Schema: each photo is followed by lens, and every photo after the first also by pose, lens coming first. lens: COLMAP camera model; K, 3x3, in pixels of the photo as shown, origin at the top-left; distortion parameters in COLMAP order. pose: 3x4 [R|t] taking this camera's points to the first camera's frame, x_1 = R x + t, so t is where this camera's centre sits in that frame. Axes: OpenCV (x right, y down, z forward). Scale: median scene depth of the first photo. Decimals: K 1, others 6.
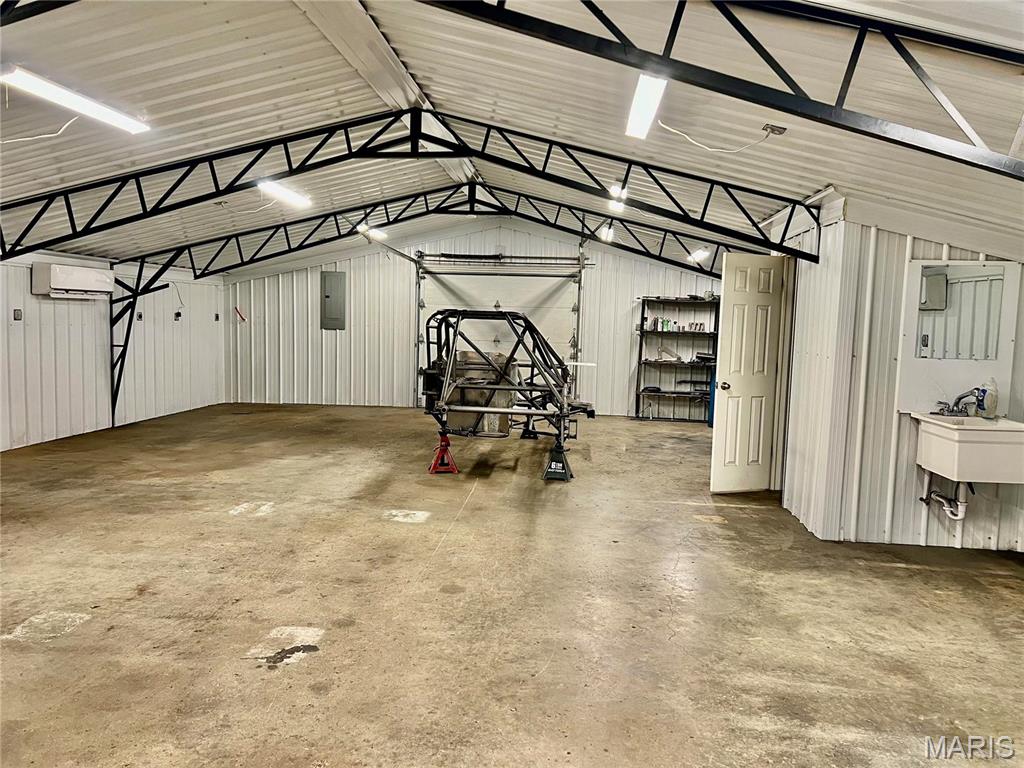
lens RADIAL K [[761.8, 0, 507.3], [0, 761.8, 389.9], [0, 0, 1]] dist [0.065510, -0.074583]
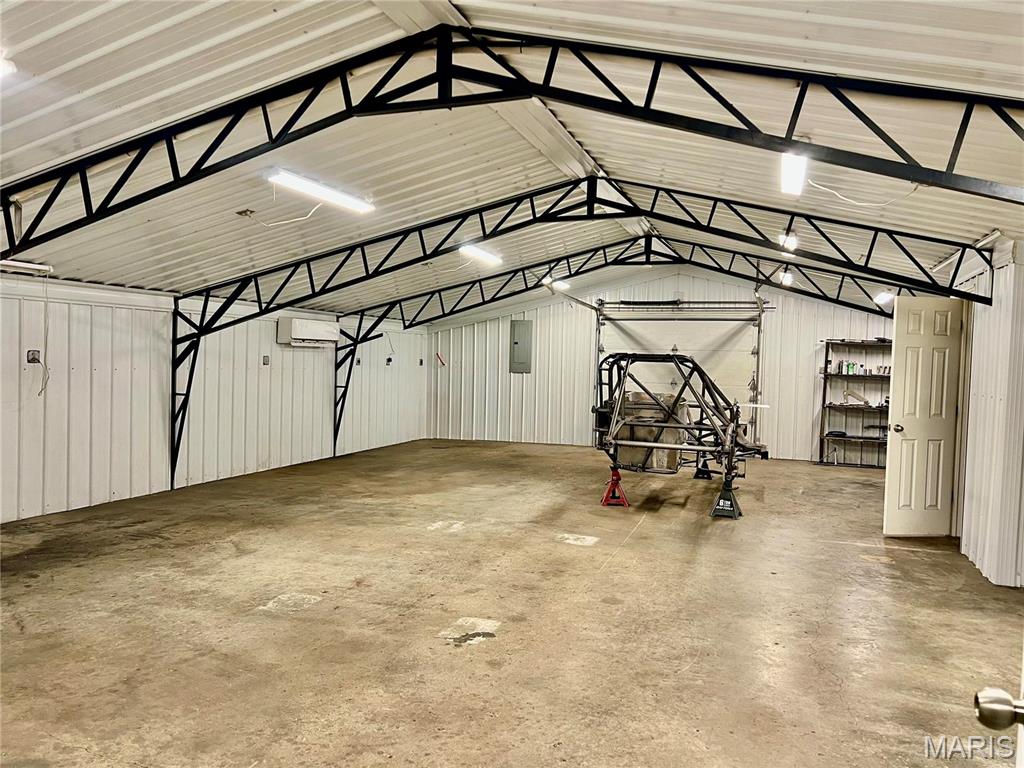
lens RADIAL K [[761.8, 0, 520.9], [0, 761.8, 392.8], [0, 0, 1]] dist [0.065510, -0.074583]
pose [[0.974084, 0.006429, -0.226095, 0.036987], [-0.018739, 0.998453, -0.052344, 0.012105], [0.225409, 0.055224, 0.972698, -0.104921]]
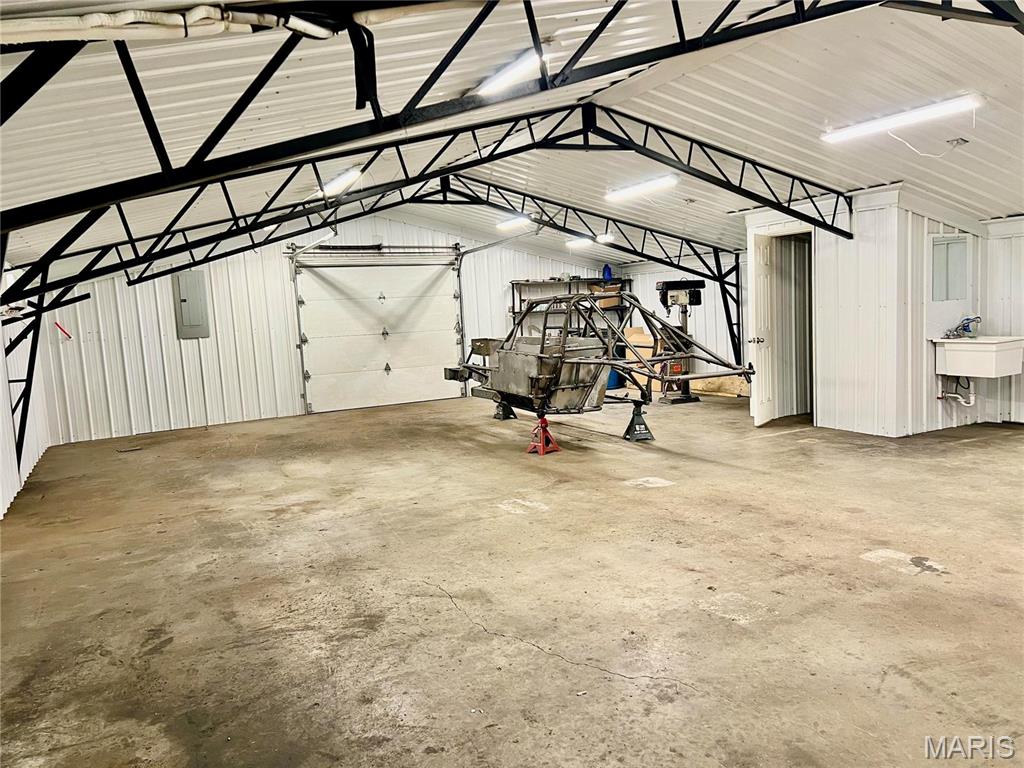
lens RADIAL K [[761.8, 0, 515.3], [0, 761.8, 387.8], [0, 0, 1]] dist [0.065510, -0.074583]
pose [[0.835454, -0.130858, 0.533754, -0.850173], [0.125044, 0.991026, 0.047240, -0.043295], [-0.535146, 0.027276, 0.844319, 0.180911]]
